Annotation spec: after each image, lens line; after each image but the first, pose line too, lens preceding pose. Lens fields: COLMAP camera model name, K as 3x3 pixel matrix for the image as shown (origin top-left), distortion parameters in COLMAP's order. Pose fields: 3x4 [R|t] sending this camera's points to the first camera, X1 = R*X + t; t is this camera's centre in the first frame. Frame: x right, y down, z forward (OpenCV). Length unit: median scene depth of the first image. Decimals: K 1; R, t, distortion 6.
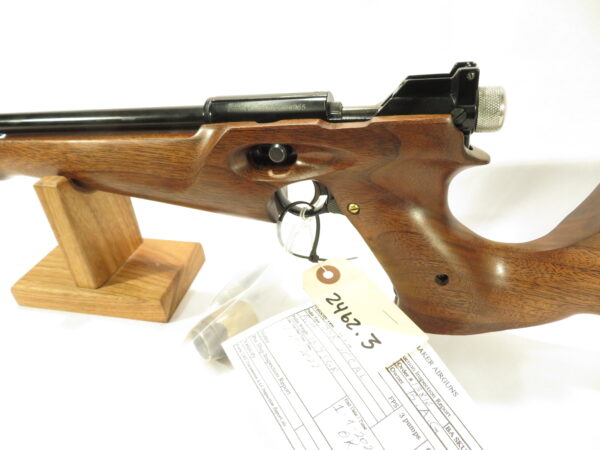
lens RADIAL K [[435.4, 0, 300.0], [0, 435.4, 225.0], [0, 0, 1]] dist [-0.004396, -0.002821]
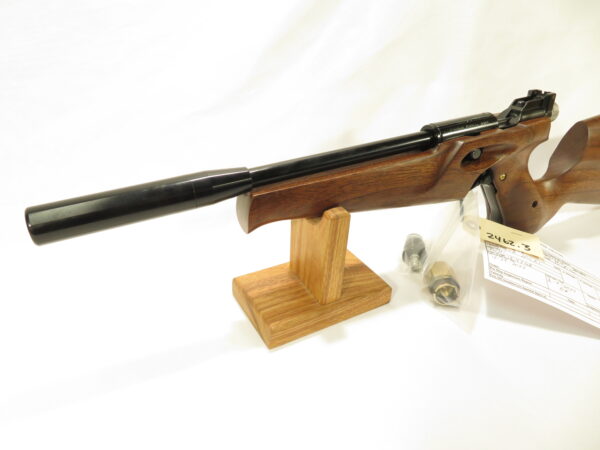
lens RADIAL K [[435.4, 0, 300.0], [0, 435.4, 225.0], [0, 0, 1]] dist [-0.004396, -0.002821]
pose [[0.742290, -0.268881, 0.613766, -1.585029], [0.277955, 0.956994, 0.083084, -0.223352], [-0.609710, 0.108927, 0.785104, 0.156297]]
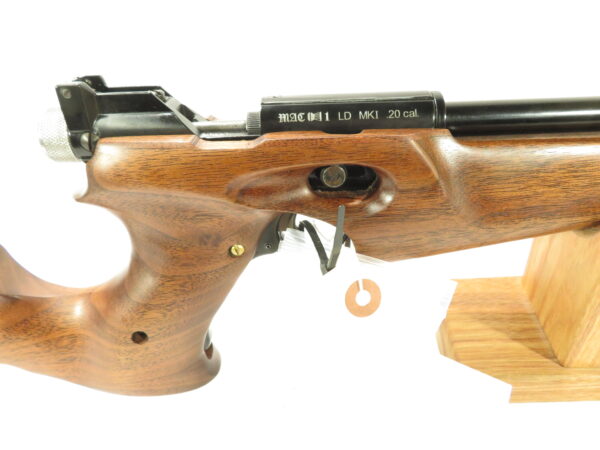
lens RADIAL K [[435.4, 0, 300.0], [0, 435.4, 225.0], [0, 0, 1]] dist [-0.004396, -0.002821]
pose [[0.982189, -0.143193, 0.121659, -1.283988], [0.132797, 0.987077, 0.089686, -0.257951], [-0.132930, -0.071932, 0.988512, 0.519125]]
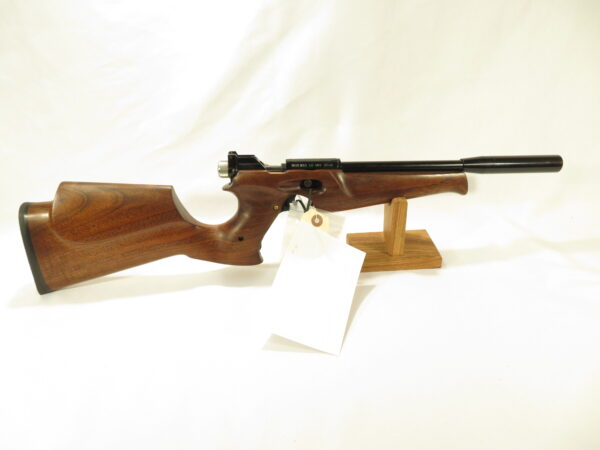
lens RADIAL K [[435.4, 0, 300.0], [0, 435.4, 225.0], [0, 0, 1]] dist [-0.004396, -0.002821]
pose [[0.971166, -0.117927, 0.207196, -1.678714], [0.125857, 0.991721, -0.025471, 0.008720], [-0.202477, 0.050813, 0.977968, -1.026540]]
